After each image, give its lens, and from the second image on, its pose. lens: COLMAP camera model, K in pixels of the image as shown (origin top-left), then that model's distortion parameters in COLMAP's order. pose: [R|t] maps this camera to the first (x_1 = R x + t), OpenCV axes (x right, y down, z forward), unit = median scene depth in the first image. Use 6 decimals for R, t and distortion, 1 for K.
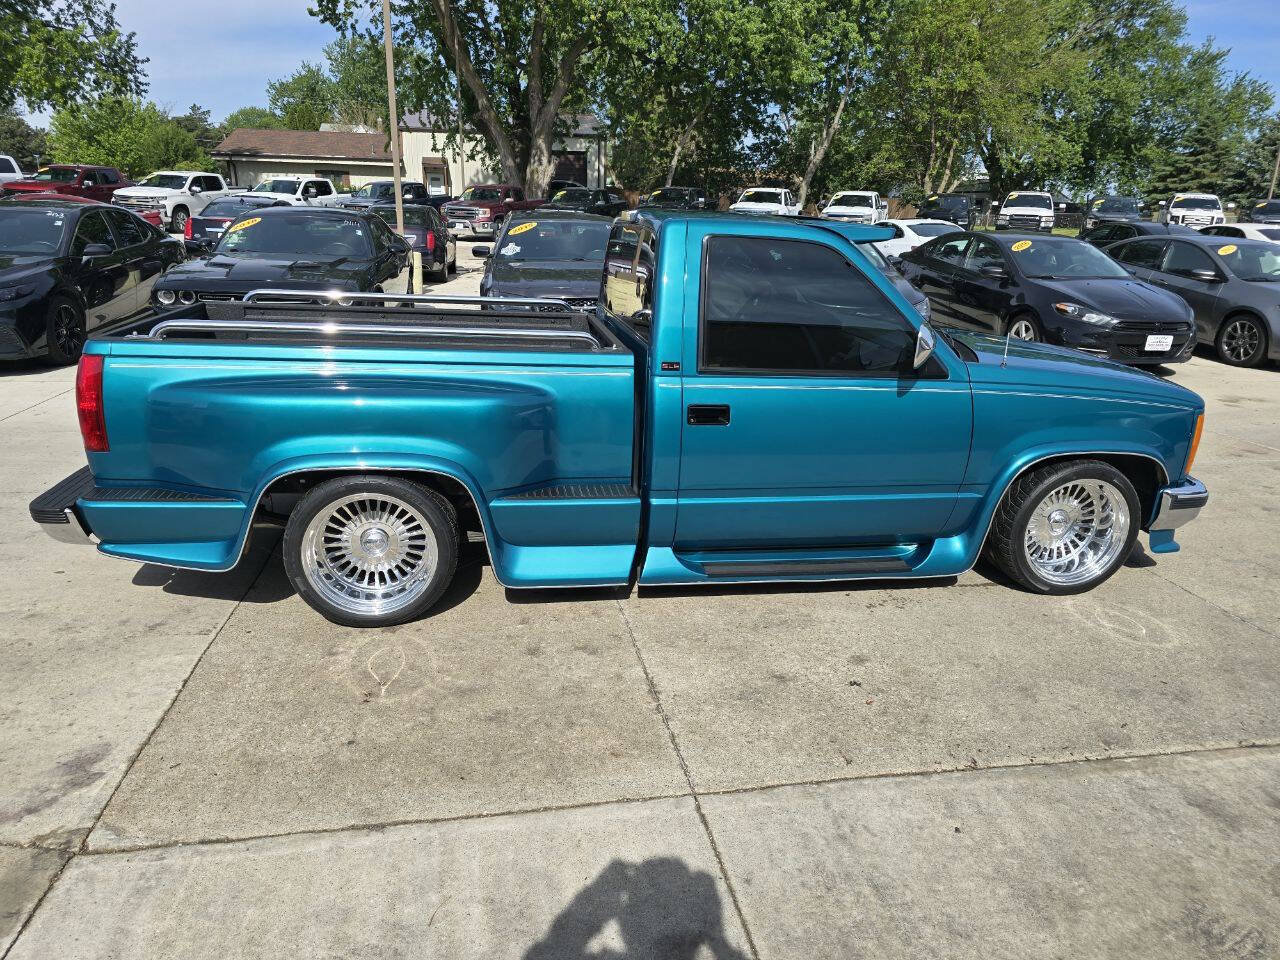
lens RADIAL K [[860.4, 0, 629.0], [0, 860.4, 485.9], [0, 0, 1]] dist [0.045155, -0.038751]
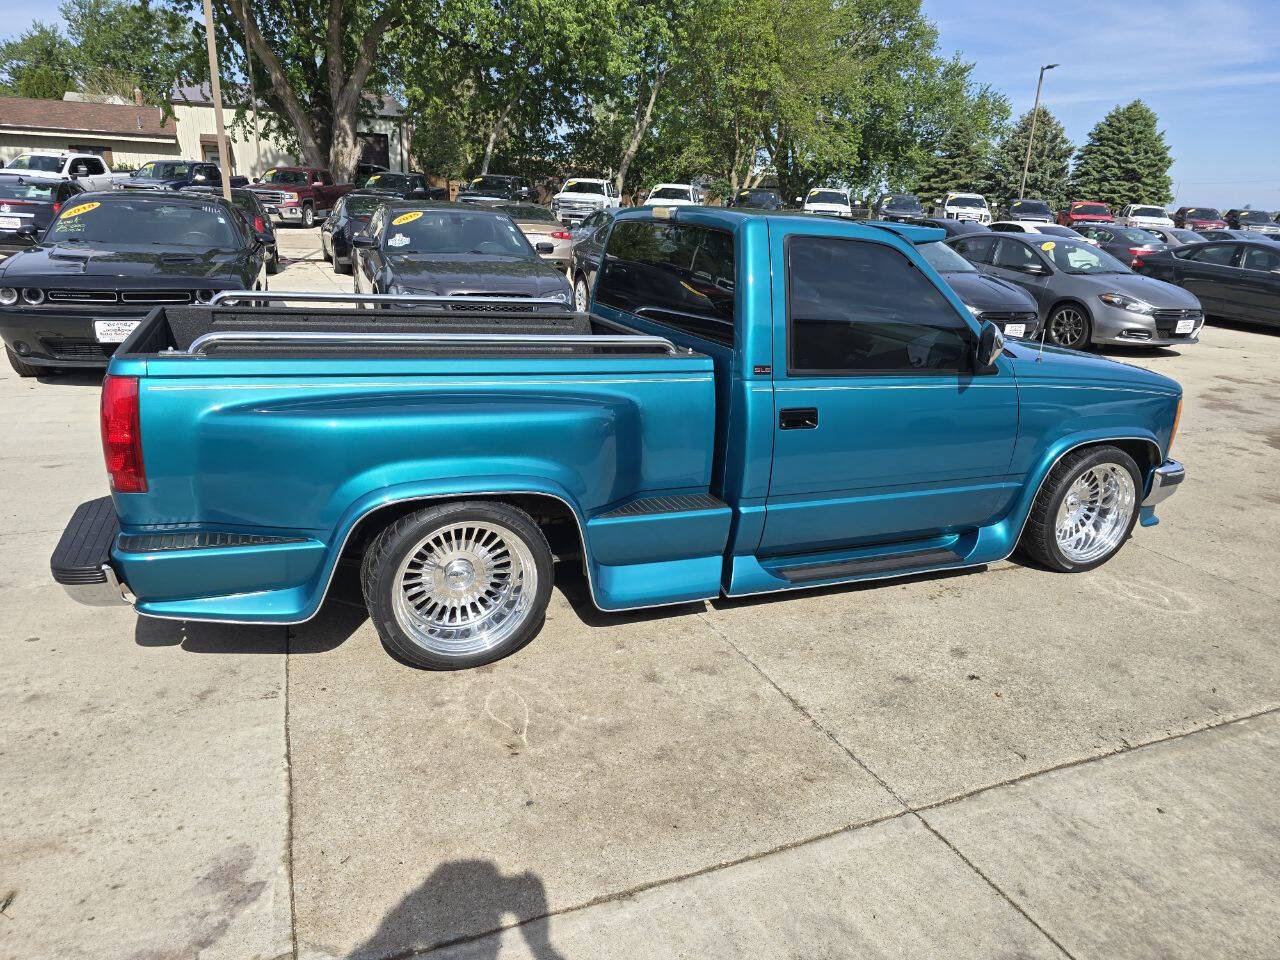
lens RADIAL K [[866.0, 0, 635.7], [0, 866.0, 481.4], [0, 0, 1]] dist [0.042410, -0.036668]
pose [[0.973144, -0.054491, 0.223655, -0.027451], [0.053272, 0.998514, 0.011484, -0.002833], [-0.223948, 0.000739, 0.974601, 0.006734]]
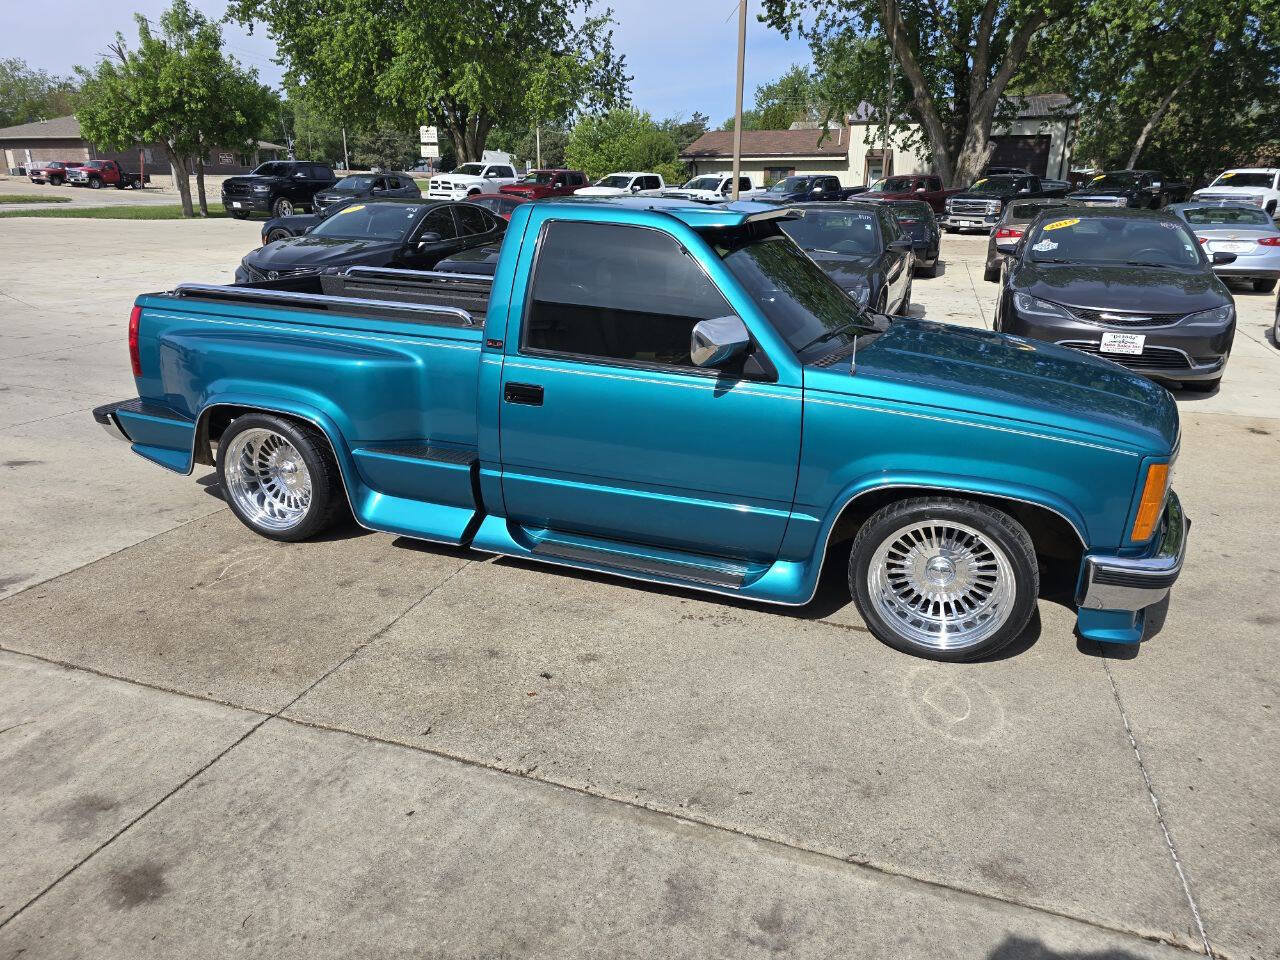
lens RADIAL K [[854.1, 0, 627.8], [0, 854.1, 470.3], [0, 0, 1]] dist [0.045186, -0.039058]
pose [[0.870279, 0.137180, -0.473072, 0.061192], [-0.140489, 0.989671, 0.028533, -0.003439], [0.472100, 0.041630, 0.880562, 0.014043]]
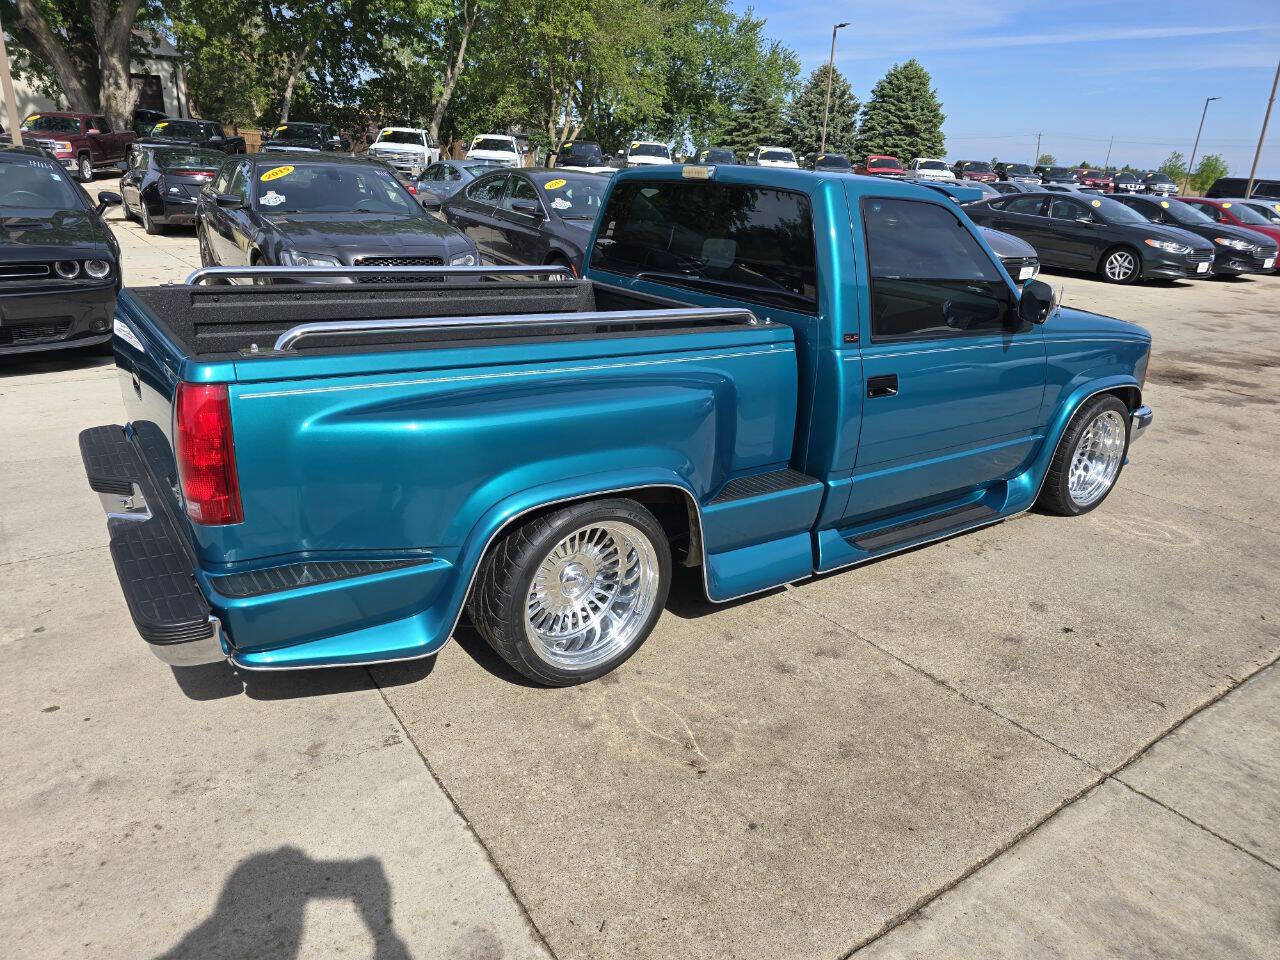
lens RADIAL K [[861.0, 0, 633.6], [0, 861.0, 474.2], [0, 0, 1]] dist [0.040928, -0.032794]
pose [[0.901476, -0.132550, 0.412033, -0.049714], [0.112656, 0.990998, 0.072325, -0.007563], [-0.417911, -0.018781, 0.908294, 0.020970]]
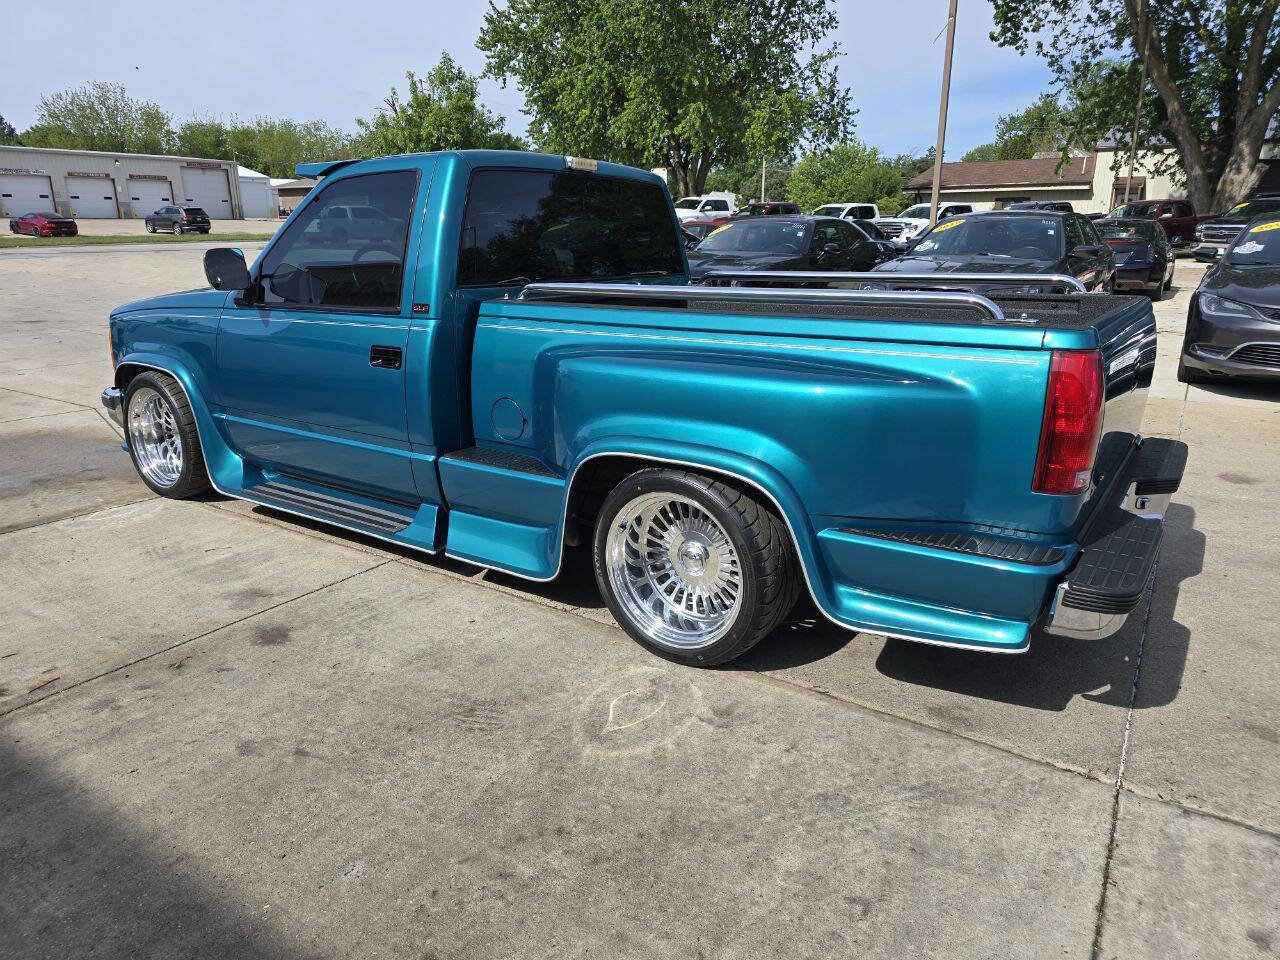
lens RADIAL K [[846.3, 0, 632.4], [0, 846.3, 480.3], [0, 0, 1]] dist [0.046273, -0.036810]
pose [[0.724424, 0.173878, -0.667066, 0.081120], [-0.198162, 0.979350, 0.040077, 0.005979], [0.660259, 0.103154, 0.743920, 0.012977]]
